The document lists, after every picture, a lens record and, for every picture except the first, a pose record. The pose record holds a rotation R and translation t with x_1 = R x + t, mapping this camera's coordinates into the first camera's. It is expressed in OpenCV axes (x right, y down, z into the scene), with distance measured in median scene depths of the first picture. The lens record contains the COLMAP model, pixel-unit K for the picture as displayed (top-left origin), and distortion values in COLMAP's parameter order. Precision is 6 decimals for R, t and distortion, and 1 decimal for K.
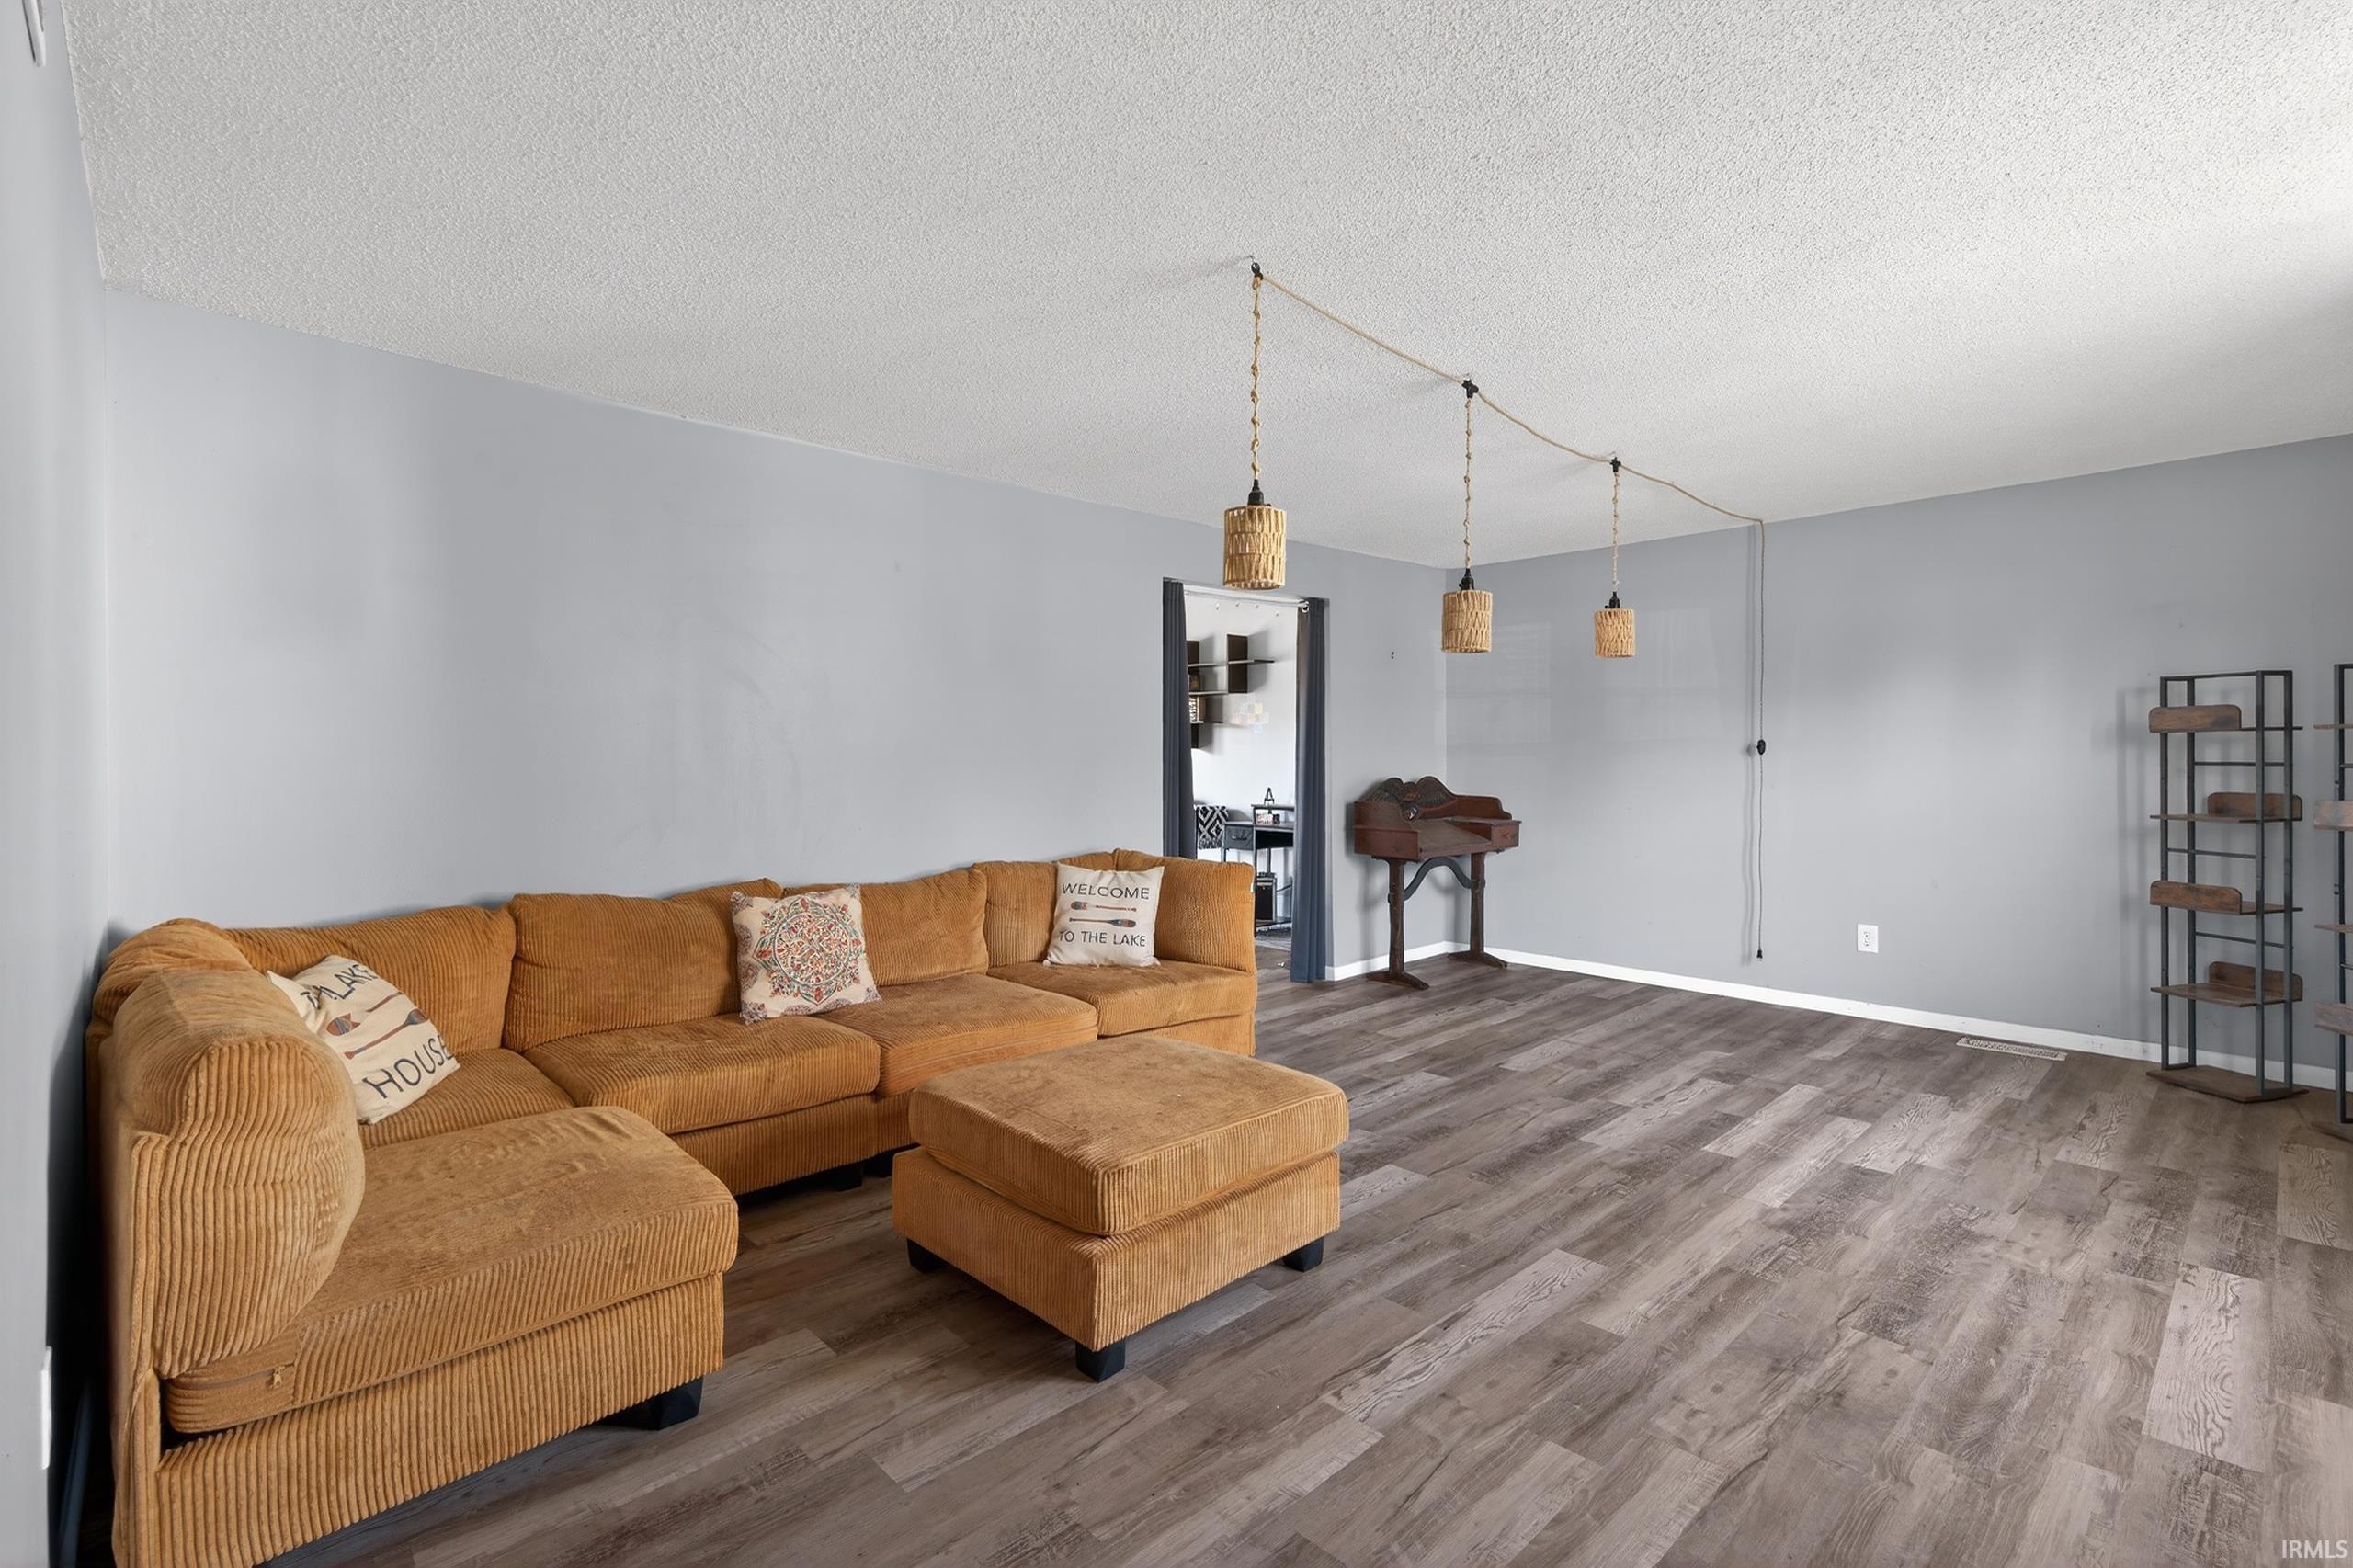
lens RADIAL K [[1064.2, 0, 1192.7], [0, 1064.2, 771.0], [0, 0, 1]] dist [-0.000015, 0.000477]
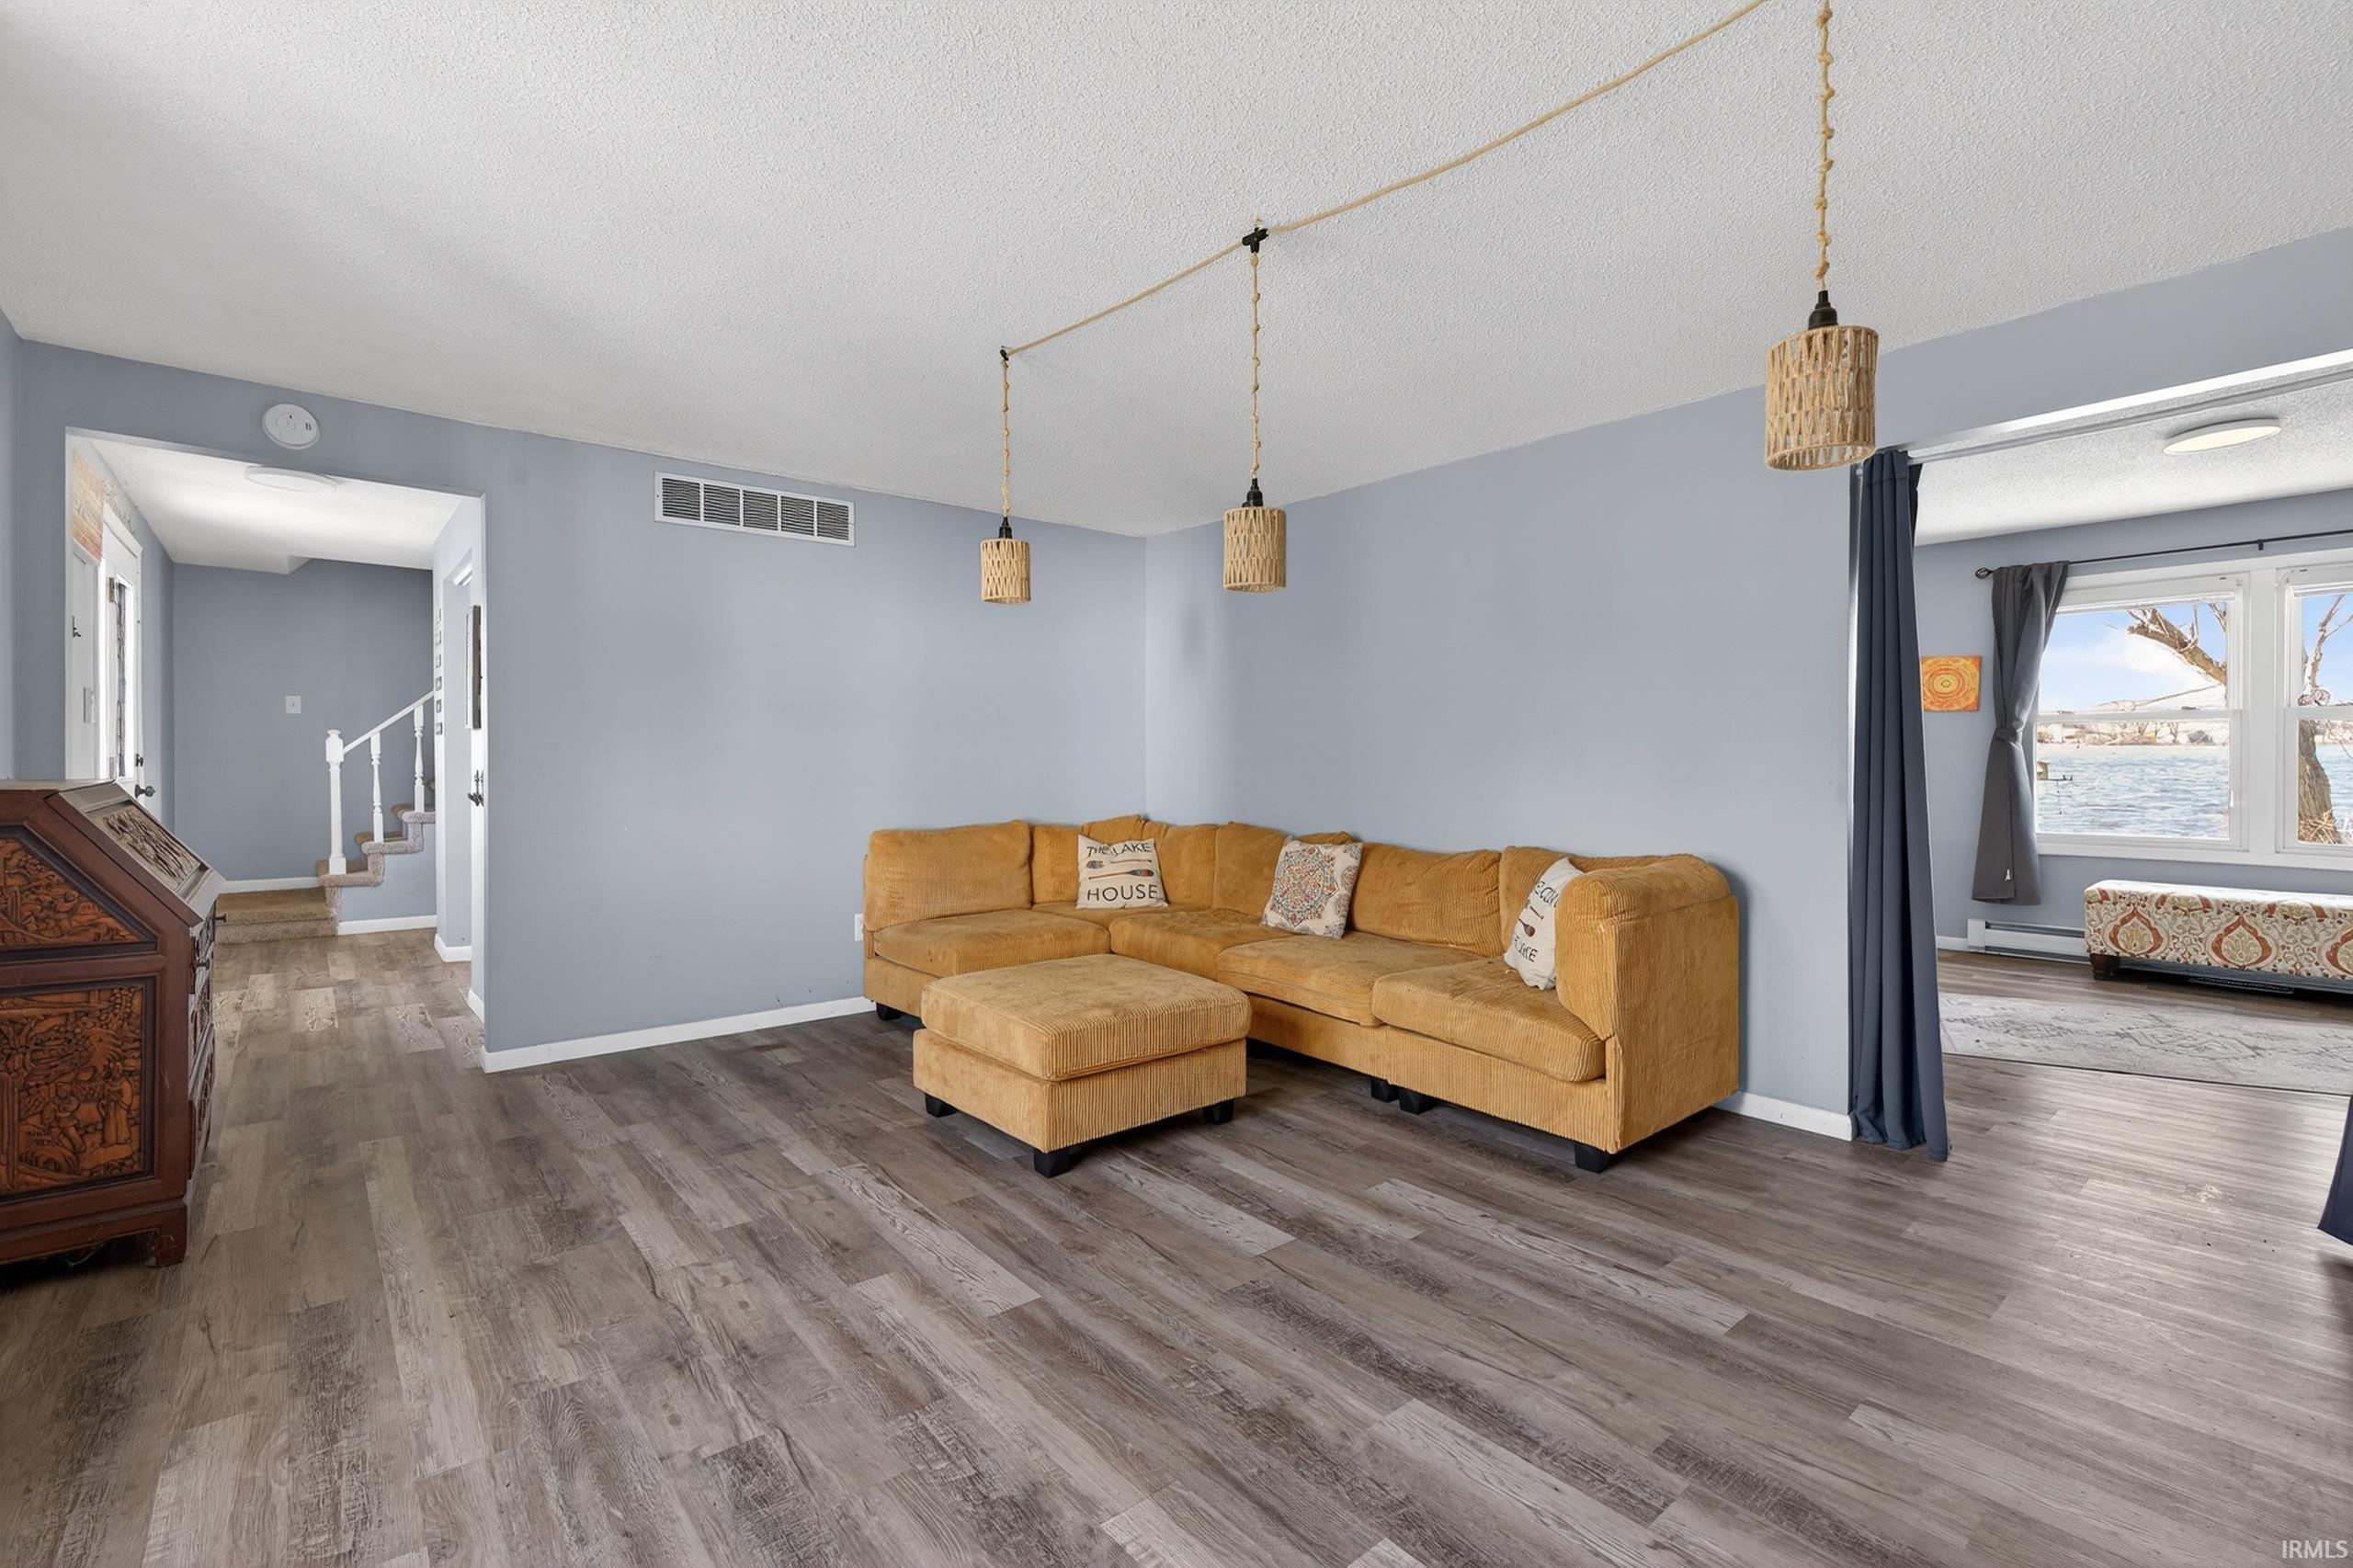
lens RADIAL K [[1064.2, 0, 1190.3], [0, 1064.2, 770.3], [0, 0, 1]] dist [-0.000015, 0.000477]
pose [[-0.065846, 0.016716, -0.997690, 1.314988], [-0.008815, 0.999811, 0.017333, 0.005183], [0.997791, 0.009936, -0.065687, 1.295033]]
